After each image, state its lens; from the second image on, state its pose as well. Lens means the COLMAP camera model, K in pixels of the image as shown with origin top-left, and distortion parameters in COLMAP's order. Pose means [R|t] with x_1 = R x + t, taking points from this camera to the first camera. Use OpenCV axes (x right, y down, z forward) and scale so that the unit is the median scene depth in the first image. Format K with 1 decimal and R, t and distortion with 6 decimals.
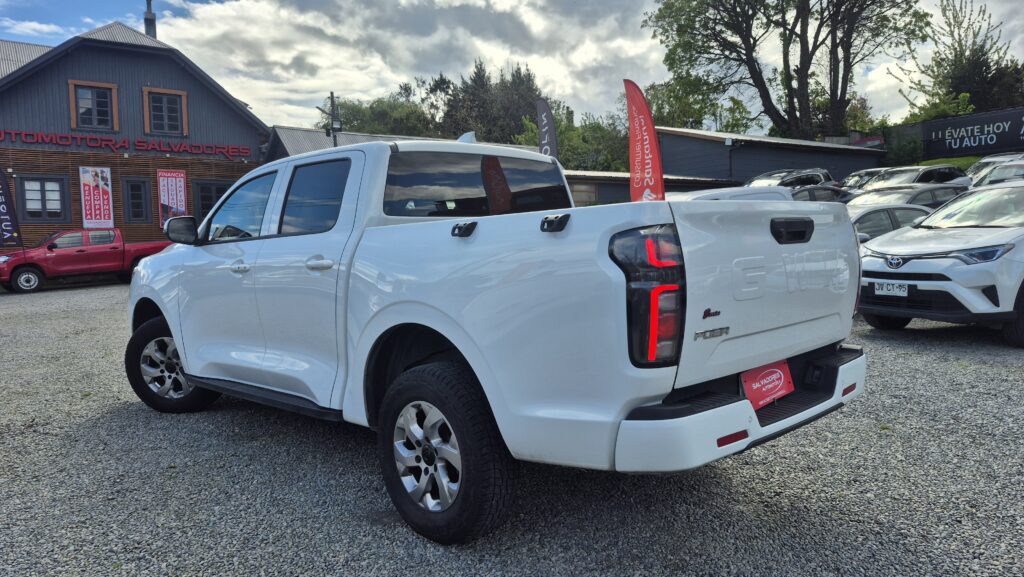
lens RADIAL K [[720.2, 0, 516.2], [0, 720.2, 294.5], [0, 0, 1]] dist [0.059616, -0.055410]
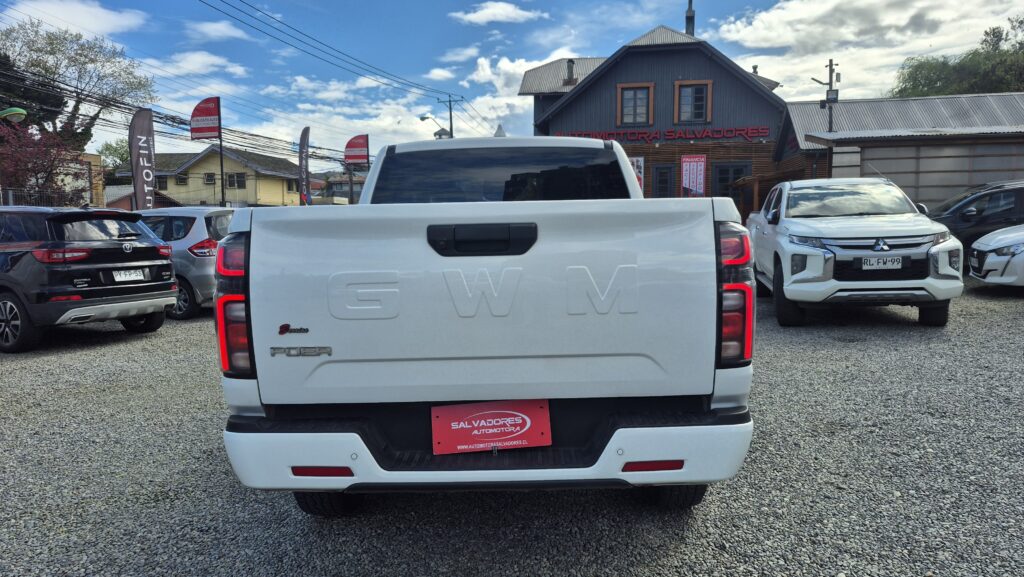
lens RADIAL K [[720.2, 0, 523.0], [0, 720.2, 288.3], [0, 0, 1]] dist [0.059616, -0.055410]
pose [[0.705246, 0.072117, -0.705285, 0.121871], [-0.055726, 0.997374, 0.046260, -0.009254], [0.706769, 0.006678, 0.707413, 0.060291]]
